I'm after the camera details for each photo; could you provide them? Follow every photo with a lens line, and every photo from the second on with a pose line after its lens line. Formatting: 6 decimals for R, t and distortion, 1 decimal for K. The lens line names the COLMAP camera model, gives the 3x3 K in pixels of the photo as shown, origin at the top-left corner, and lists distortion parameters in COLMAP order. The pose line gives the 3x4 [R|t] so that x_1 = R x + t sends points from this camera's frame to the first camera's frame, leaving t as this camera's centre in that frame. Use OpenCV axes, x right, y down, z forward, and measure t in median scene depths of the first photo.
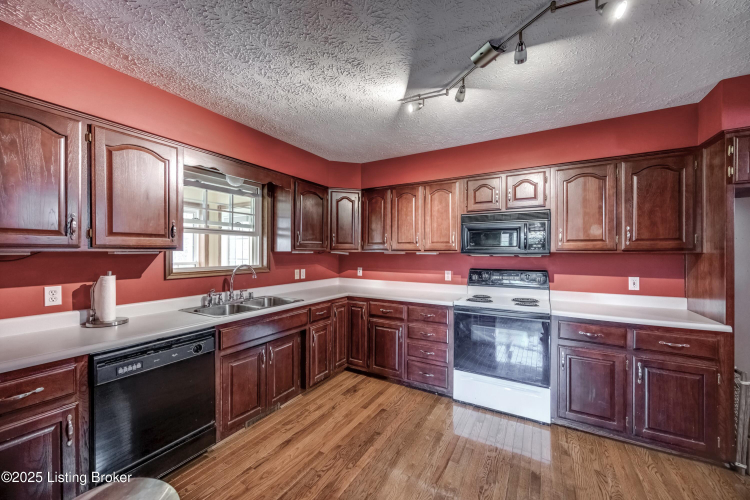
lens RADIAL K [[288.3, 0, 375.0], [0, 288.3, 250.0], [0, 0, 1]] dist [-0.000154, 0.000000]
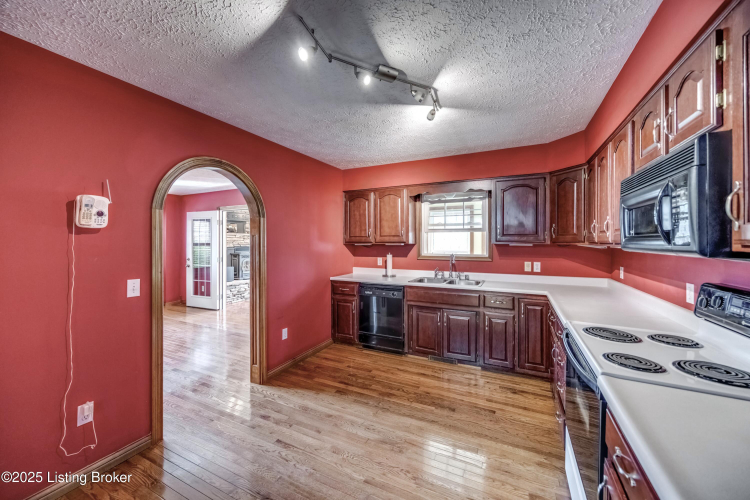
lens RADIAL K [[288.3, 0, 375.0], [0, 288.3, 250.0], [0, 0, 1]] dist [-0.000154, 0.000000]
pose [[0.058718, 0.021783, -0.998037, 0.990865], [0.004805, 0.999744, 0.022103, 0.003877], [0.998263, -0.006094, 0.058599, 0.595151]]
